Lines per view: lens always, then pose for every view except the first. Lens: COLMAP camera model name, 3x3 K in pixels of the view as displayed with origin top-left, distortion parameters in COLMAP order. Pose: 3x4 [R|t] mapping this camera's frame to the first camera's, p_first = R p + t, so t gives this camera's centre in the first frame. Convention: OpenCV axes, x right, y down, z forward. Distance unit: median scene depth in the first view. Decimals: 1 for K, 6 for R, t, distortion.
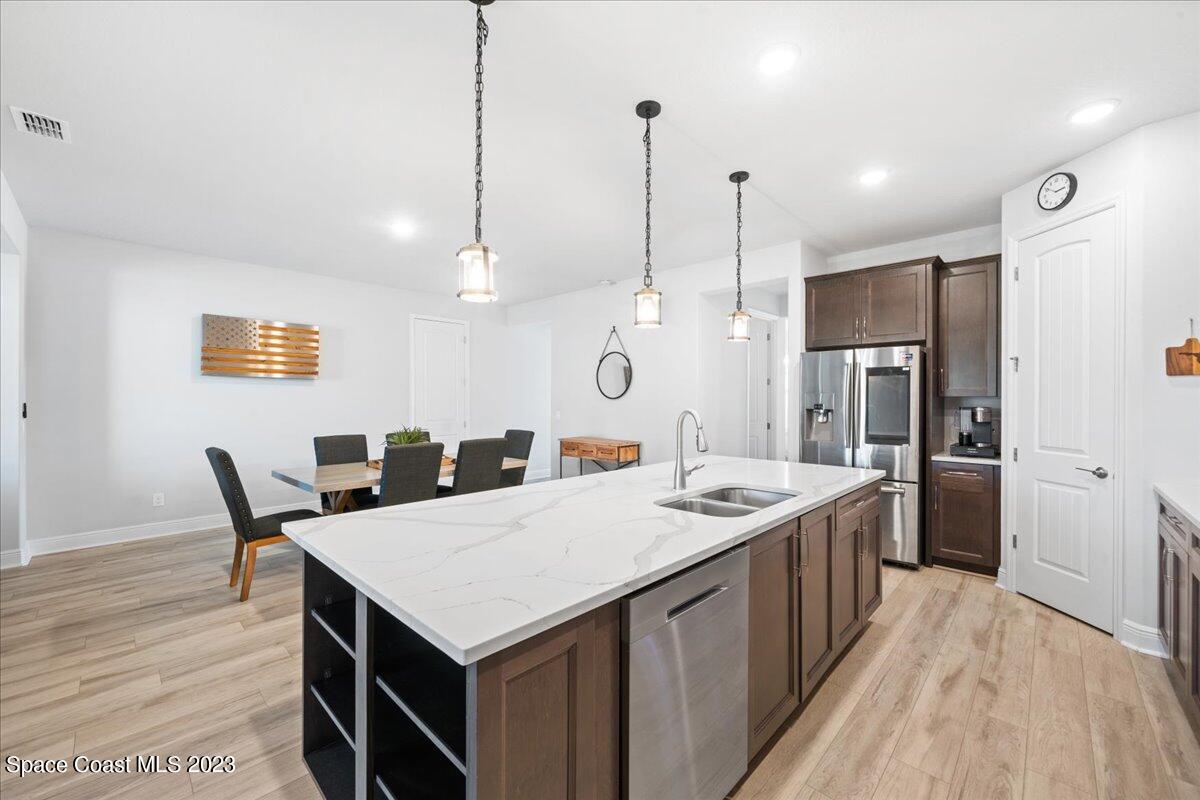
lens RADIAL K [[482.9, 0, 593.6], [0, 482.9, 396.2], [0, 0, 1]] dist [0.004191, 0.000283]
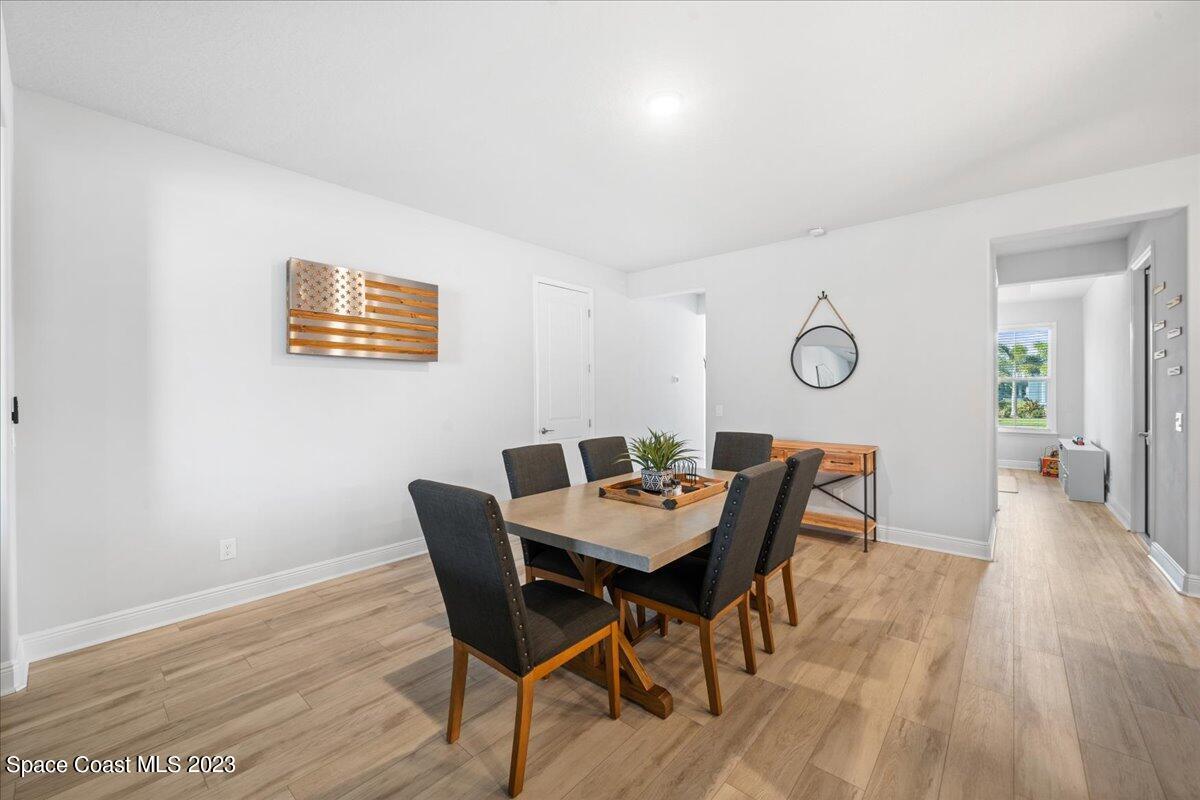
lens RADIAL K [[482.9, 0, 599.5], [0, 482.9, 397.2], [0, 0, 1]] dist [0.004191, 0.000283]
pose [[0.998567, -0.005793, 0.053194, -0.391858], [0.004893, 0.999843, 0.017035, 0.005741], [-0.053285, -0.016750, 0.998439, 0.302861]]
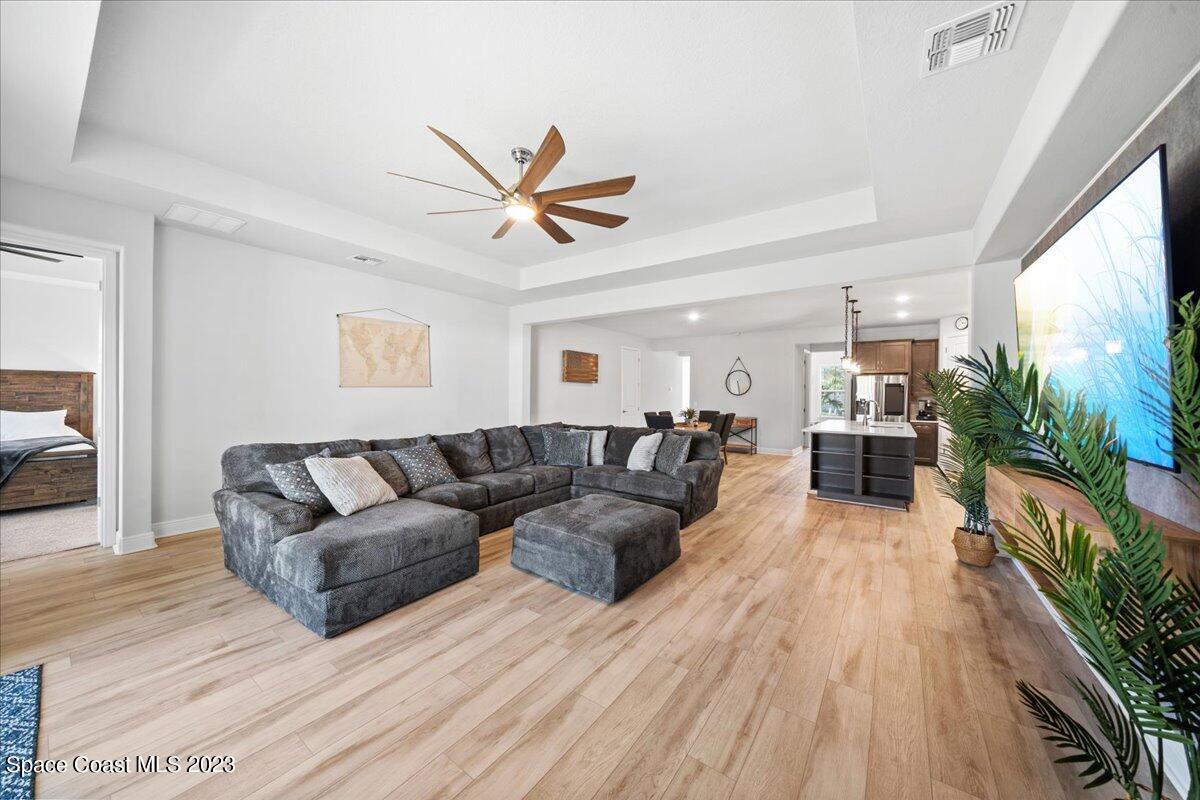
lens RADIAL K [[408.0, 0, 597.1], [0, 408.0, 398.6], [0, 0, 1]] dist [0.001194, 0.000036]
pose [[0.990141, 0.006584, 0.139917, -0.833398], [-0.009404, 0.999765, 0.019508, -0.007457], [-0.139756, -0.020631, 0.989971, -0.587938]]
